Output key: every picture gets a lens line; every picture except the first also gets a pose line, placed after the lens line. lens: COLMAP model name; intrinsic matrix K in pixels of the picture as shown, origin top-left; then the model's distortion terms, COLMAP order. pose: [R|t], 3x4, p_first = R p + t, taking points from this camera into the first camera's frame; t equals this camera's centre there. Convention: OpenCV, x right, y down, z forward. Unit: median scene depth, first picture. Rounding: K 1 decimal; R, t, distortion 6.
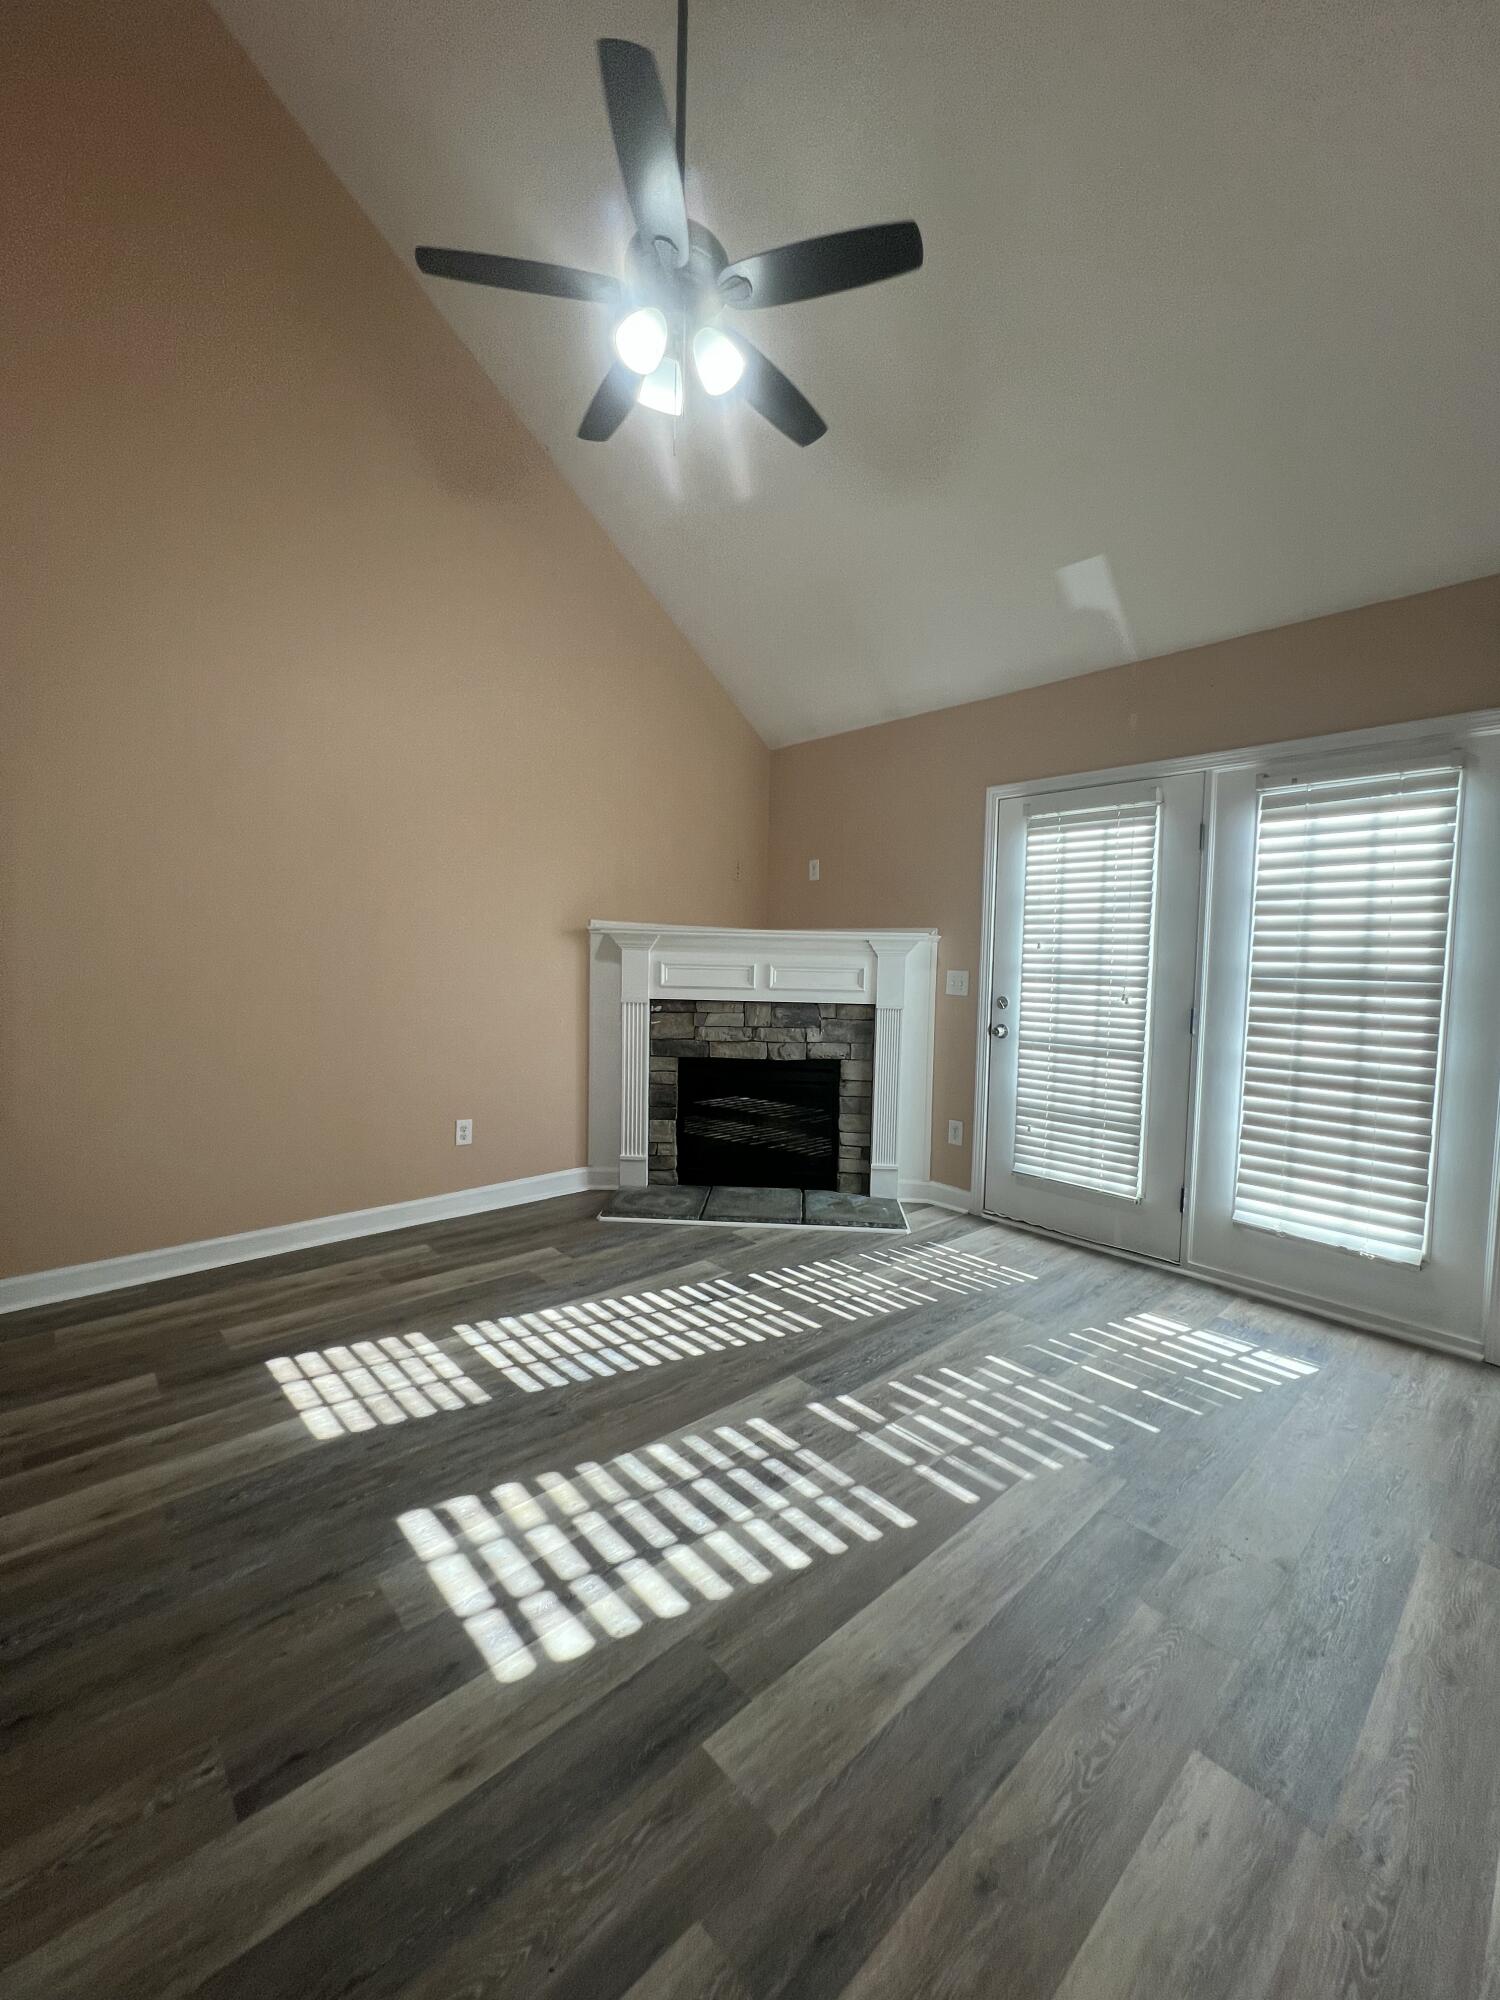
lens RADIAL K [[797.5, 0, 754.9], [0, 797.5, 1004.9], [0, 0, 1]] dist [0.001544, -0.000234]
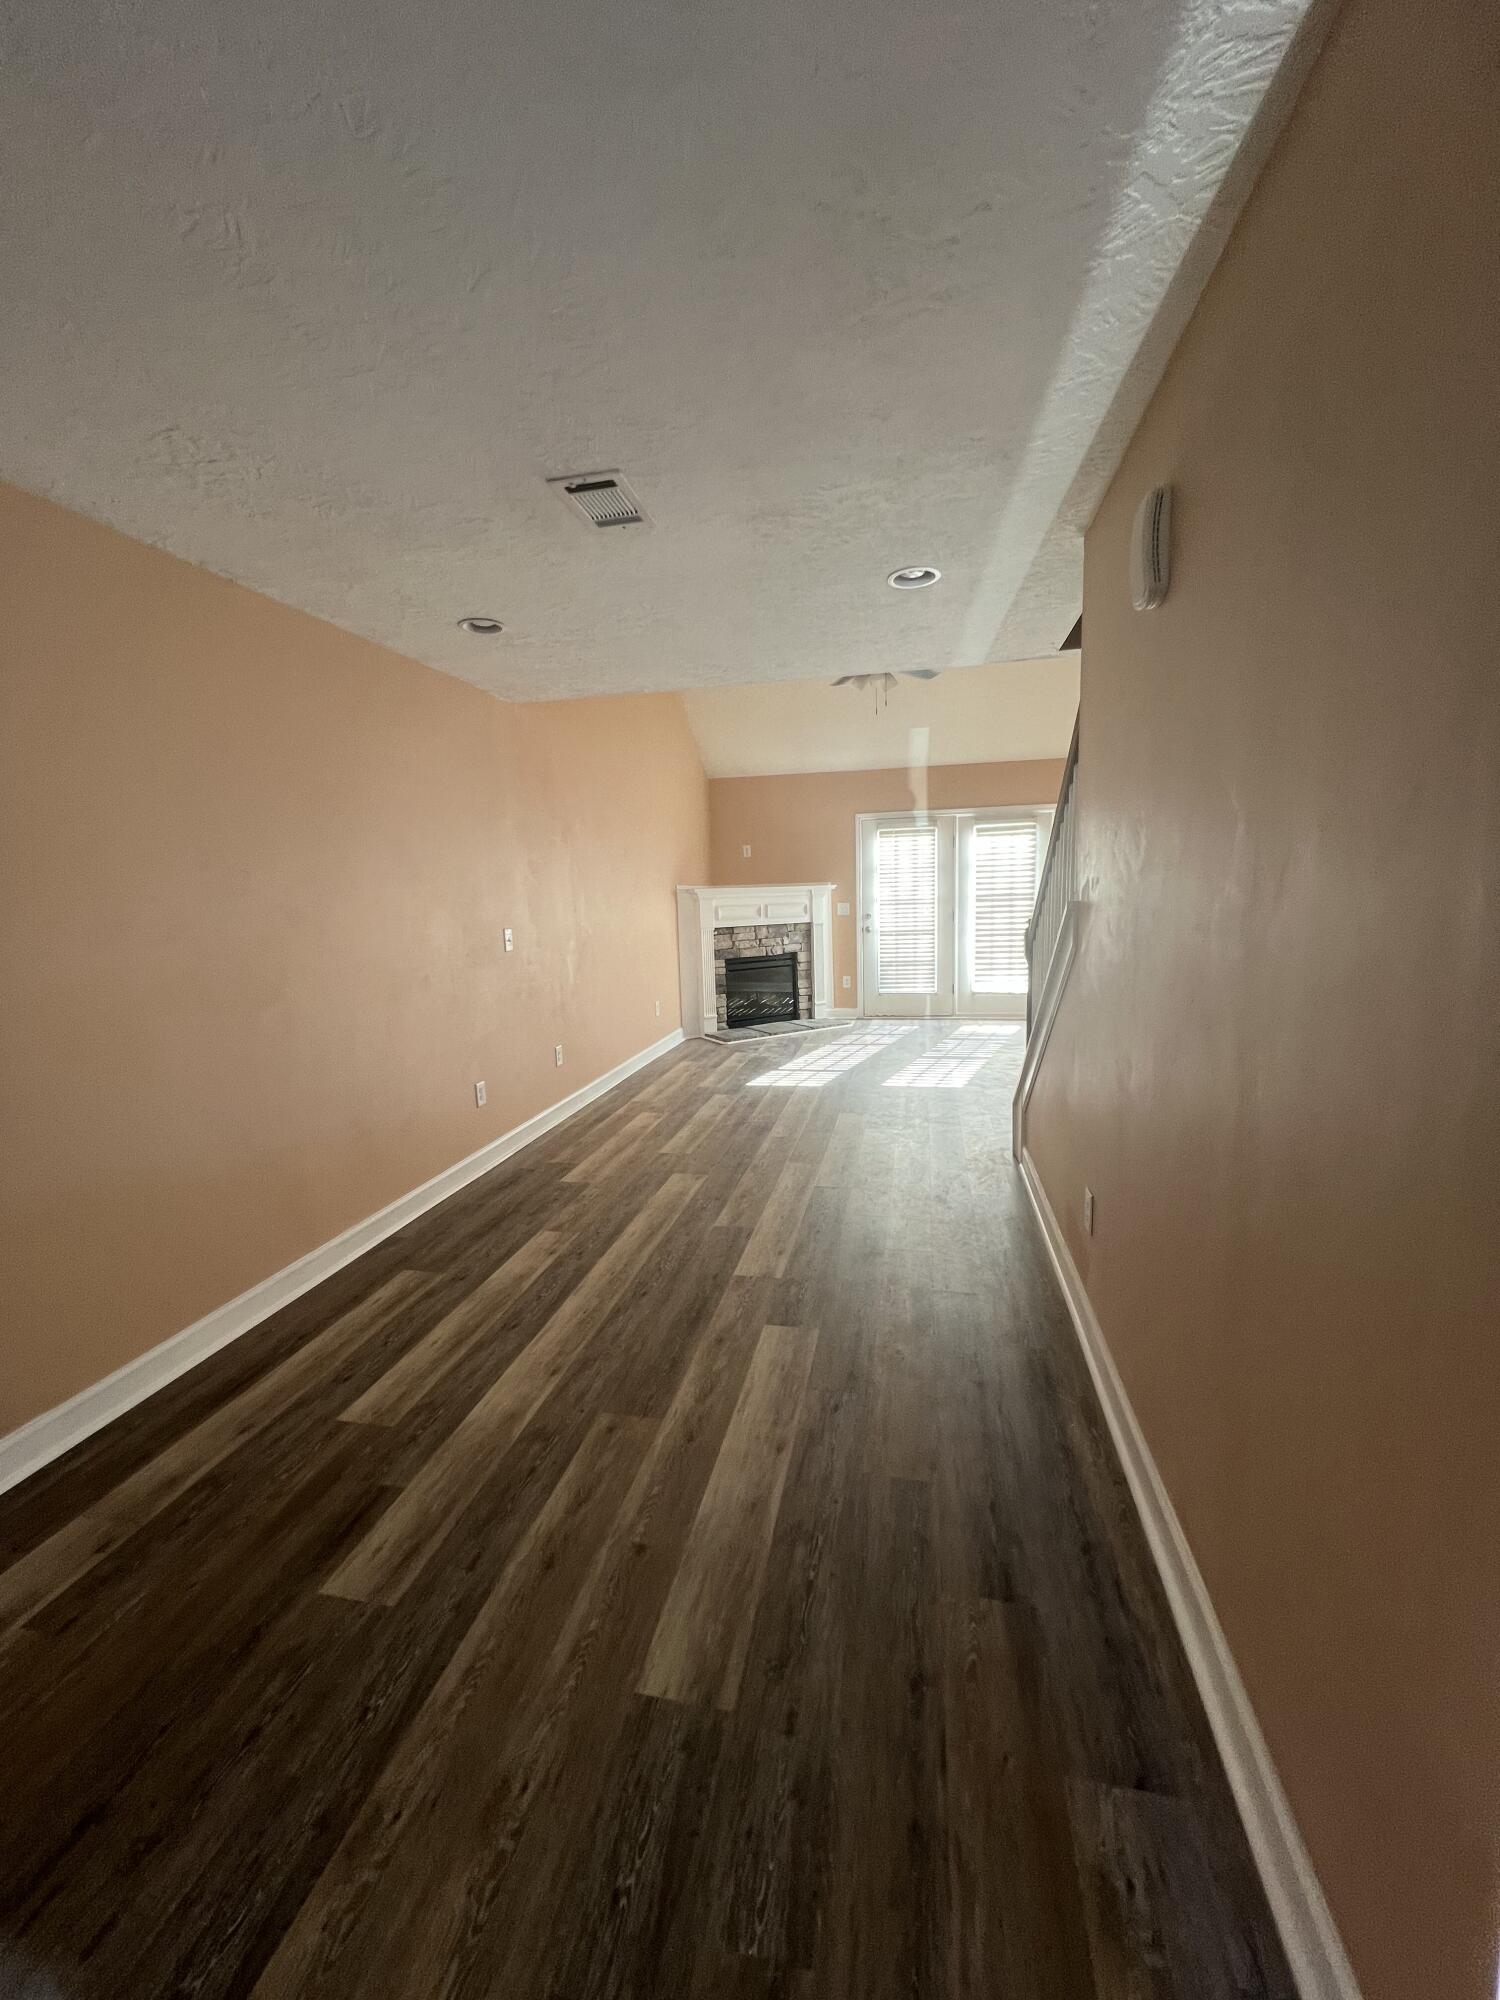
lens RADIAL K [[795.4, 0, 738.0], [0, 795.4, 1001.3], [0, 0, 1]] dist [-0.006987, 0.001609]
pose [[0.817690, -0.124576, 0.562017, -1.133434], [0.086520, 0.991809, 0.093963, -0.006918], [-0.569119, -0.028207, 0.821771, -0.525740]]
